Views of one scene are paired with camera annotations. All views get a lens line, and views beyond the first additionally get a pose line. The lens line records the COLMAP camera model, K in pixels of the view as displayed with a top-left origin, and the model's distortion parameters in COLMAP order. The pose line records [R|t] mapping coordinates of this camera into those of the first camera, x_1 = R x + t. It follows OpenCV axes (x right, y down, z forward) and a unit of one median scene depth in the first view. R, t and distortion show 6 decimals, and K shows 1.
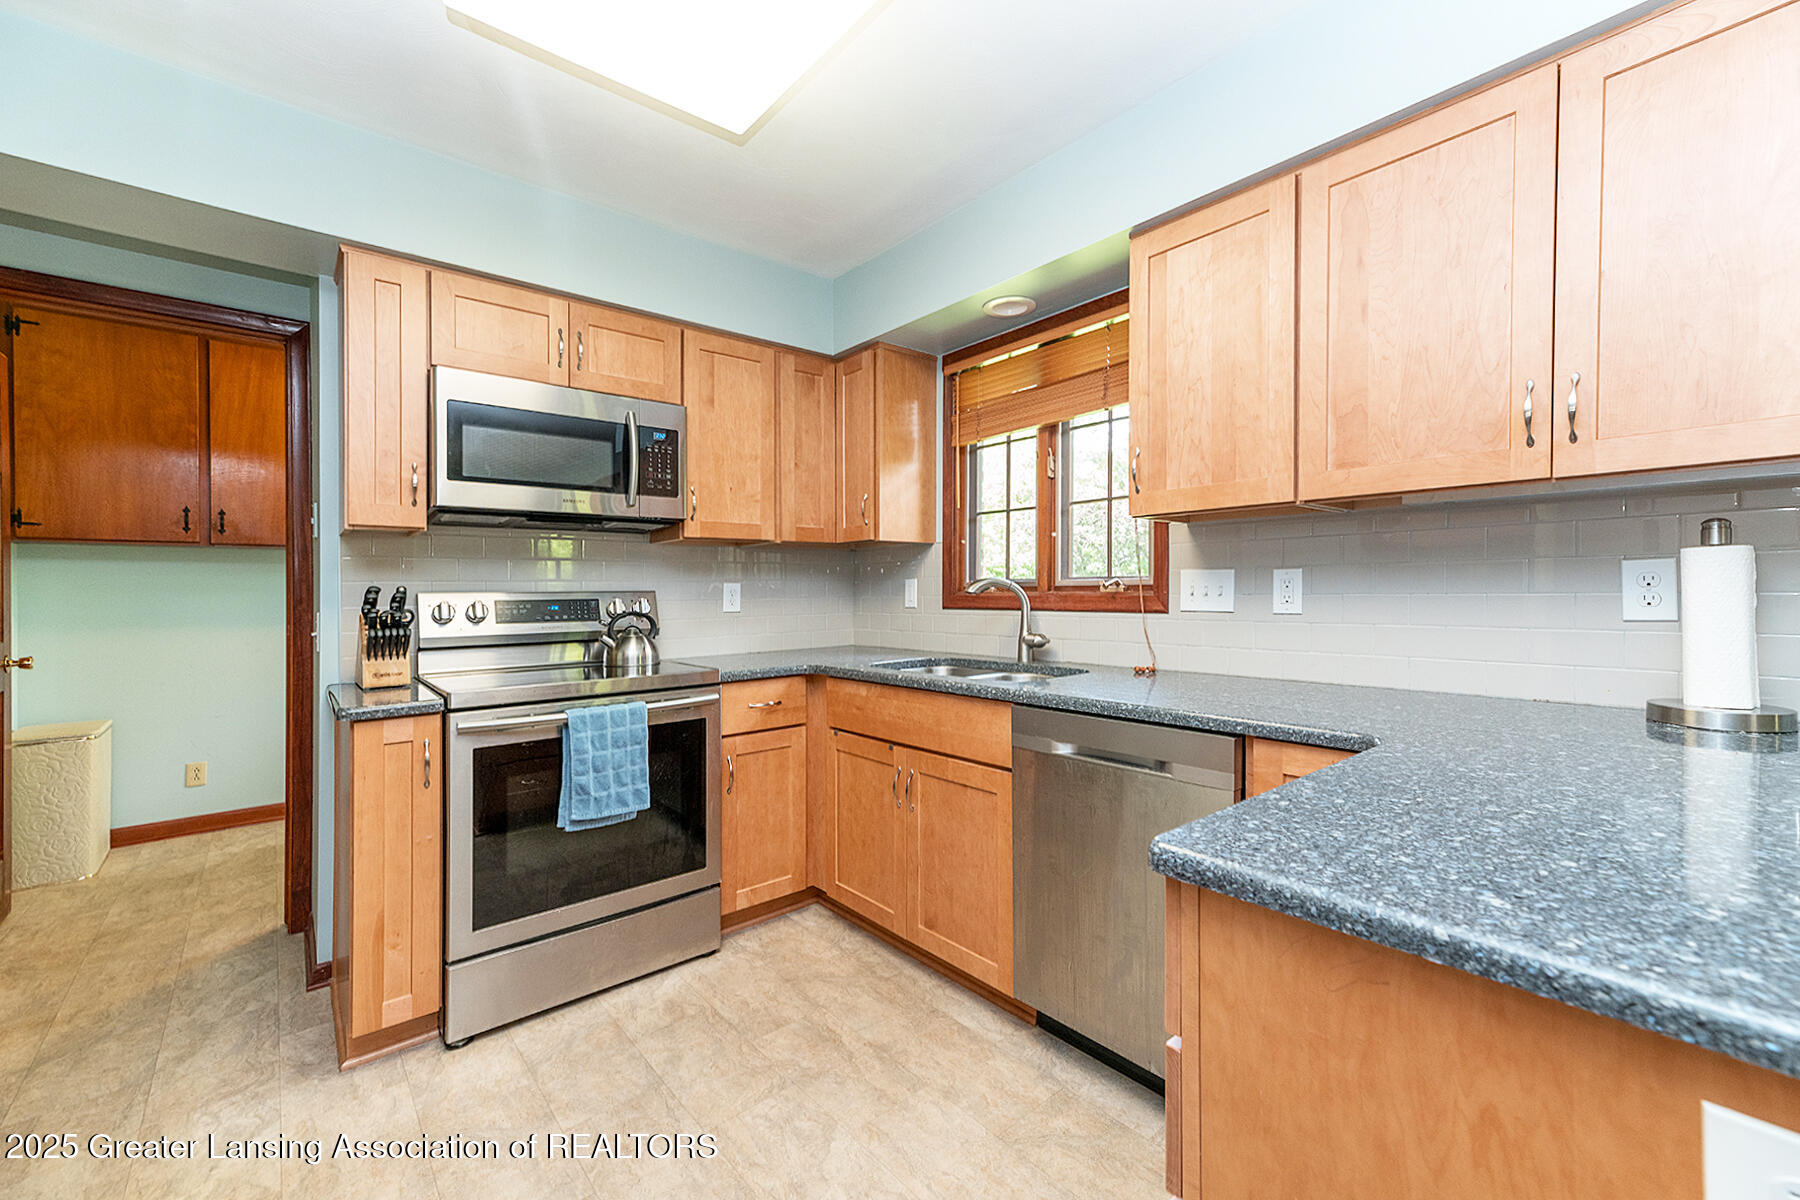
lens RADIAL K [[736.8, 0, 908.0], [0, 736.8, 577.4], [0, 0, 1]] dist [0.014620, 0.000357]
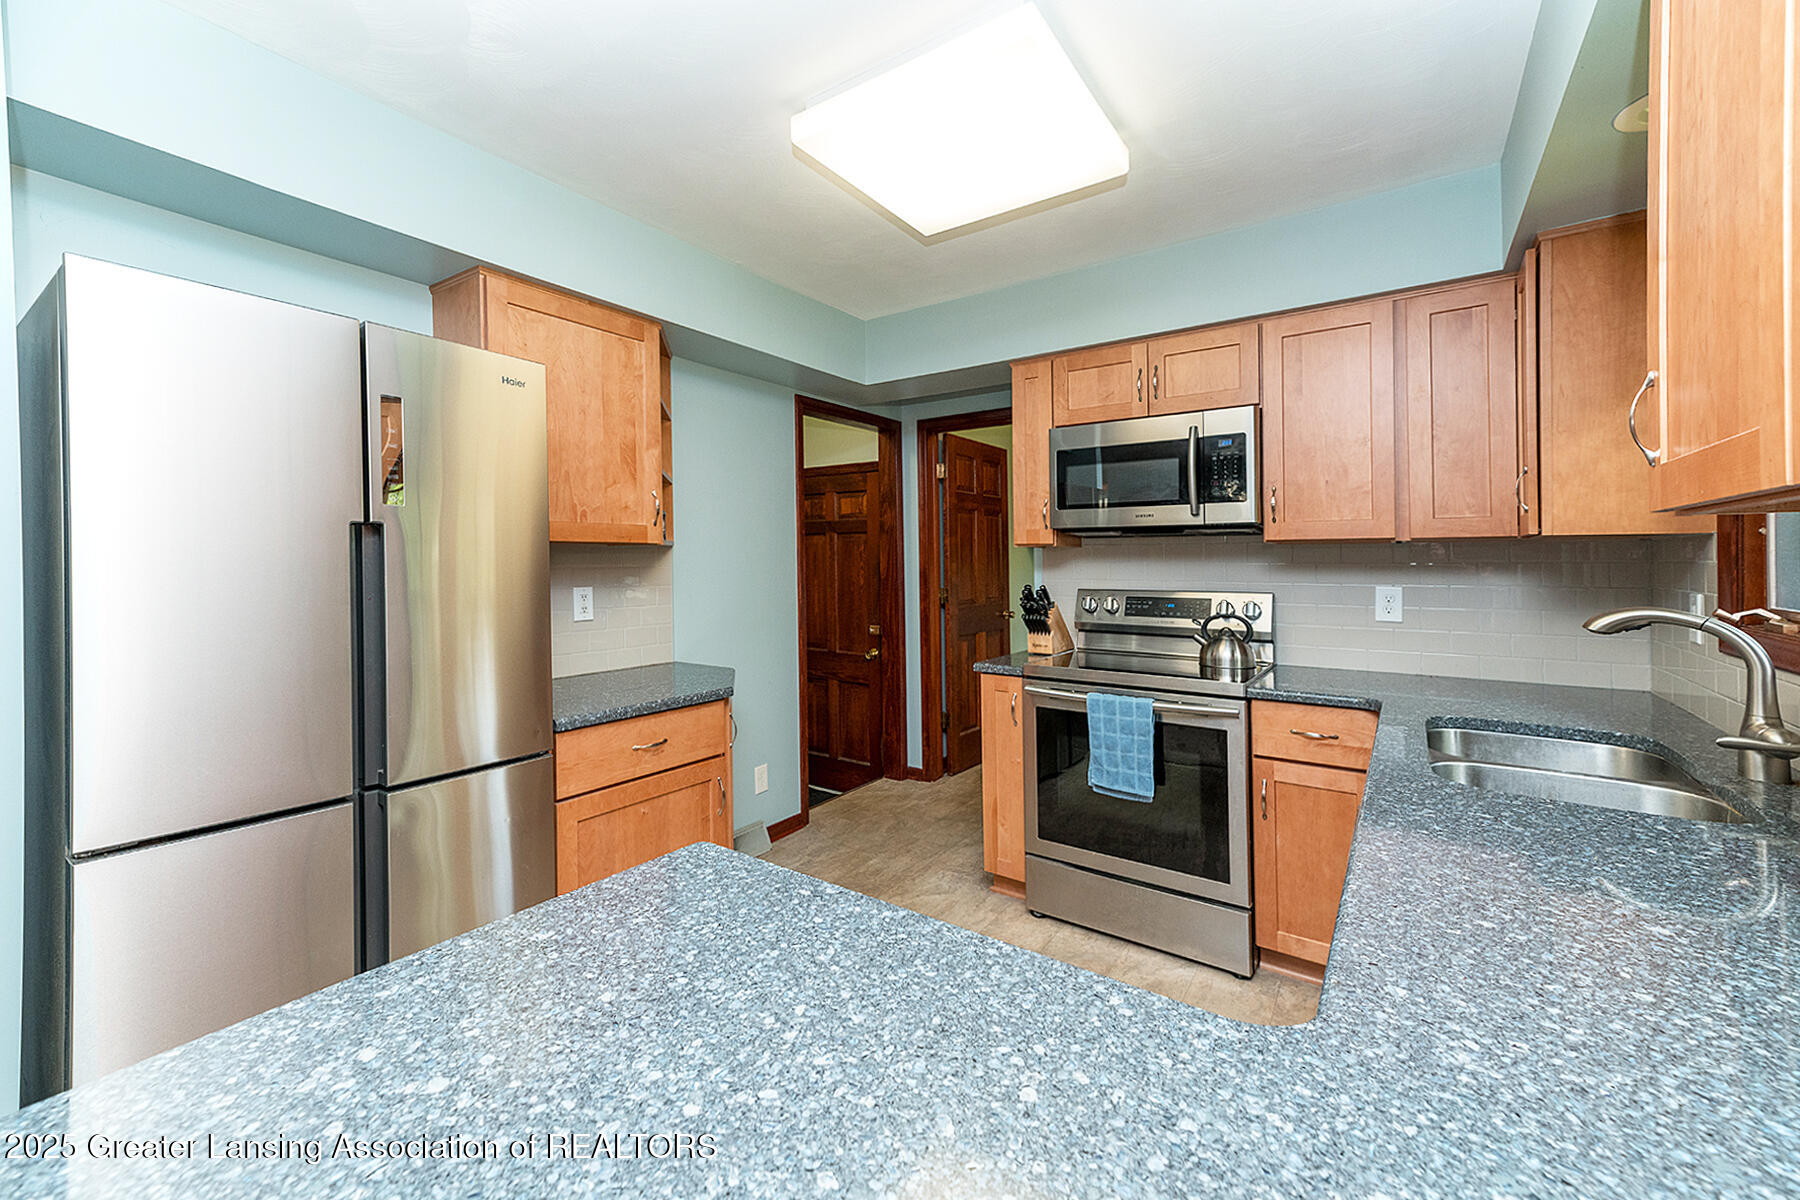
lens RADIAL K [[730.4, 0, 892.5], [0, 730.4, 550.4], [0, 0, 1]] dist [-0.000962, -0.000141]
pose [[0.240335, -0.004160, -0.970681, 0.622852], [0.013685, 0.999906, -0.000897, -0.059089], [0.970593, -0.013068, 0.240370, 0.377805]]
